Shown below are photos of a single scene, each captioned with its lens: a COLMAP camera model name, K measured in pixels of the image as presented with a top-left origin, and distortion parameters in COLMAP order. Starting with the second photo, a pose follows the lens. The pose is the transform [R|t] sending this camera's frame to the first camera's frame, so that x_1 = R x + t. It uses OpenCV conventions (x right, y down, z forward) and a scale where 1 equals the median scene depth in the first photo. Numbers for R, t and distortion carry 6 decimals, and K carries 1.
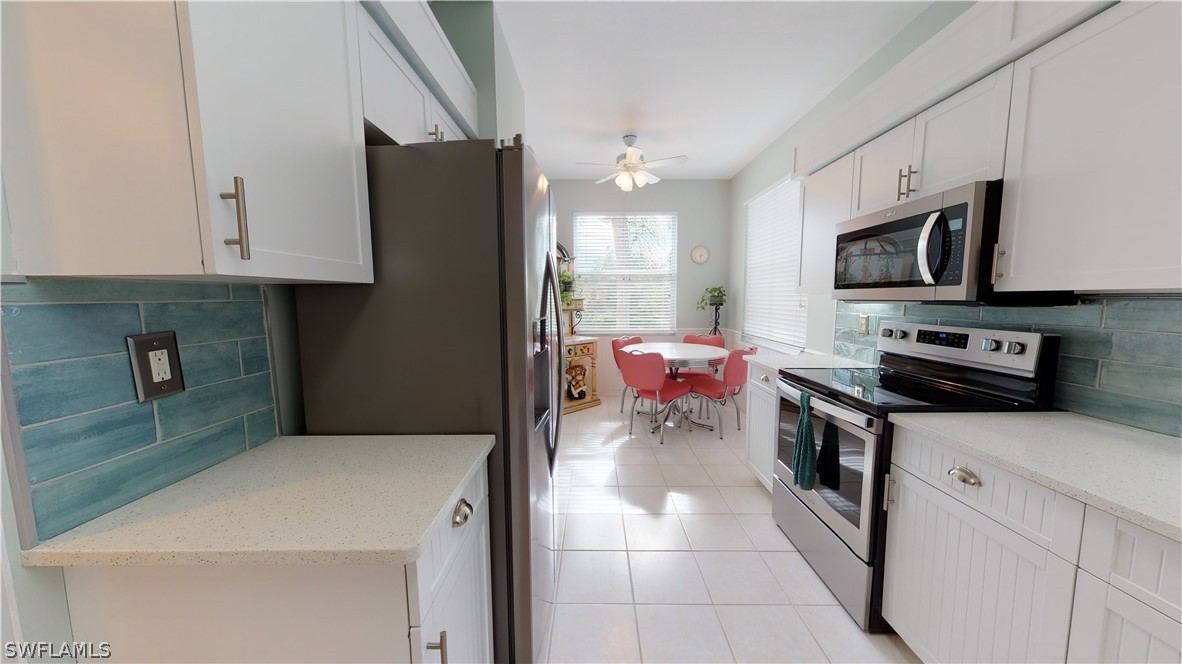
lens RADIAL K [[360.5, 0, 568.5], [0, 360.5, 331.2], [0, 0, 1]] dist [-0.006486, 0.000284]
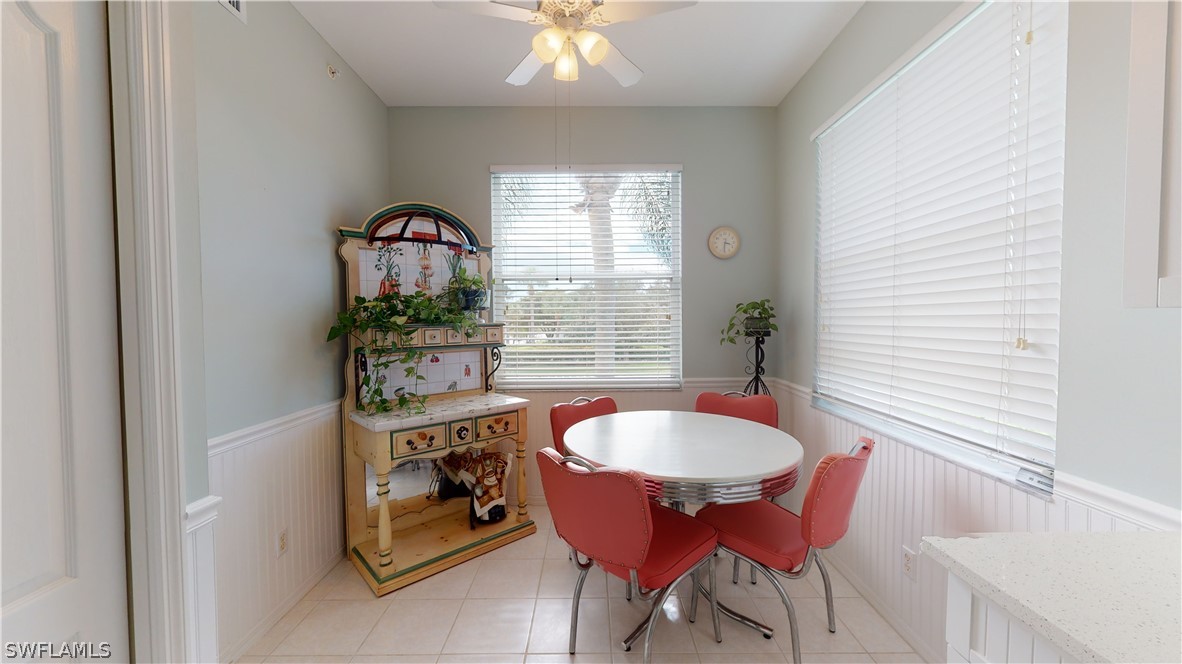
lens RADIAL K [[436.0, 0, 564.6], [0, 436.0, 338.1], [0, 0, 1]] dist [-0.007736, 0.000438]
pose [[0.999811, -0.000872, 0.019447, 0.118950], [0.001915, 0.998555, -0.053697, -0.035614], [-0.019372, 0.053724, 0.998368, 0.378717]]
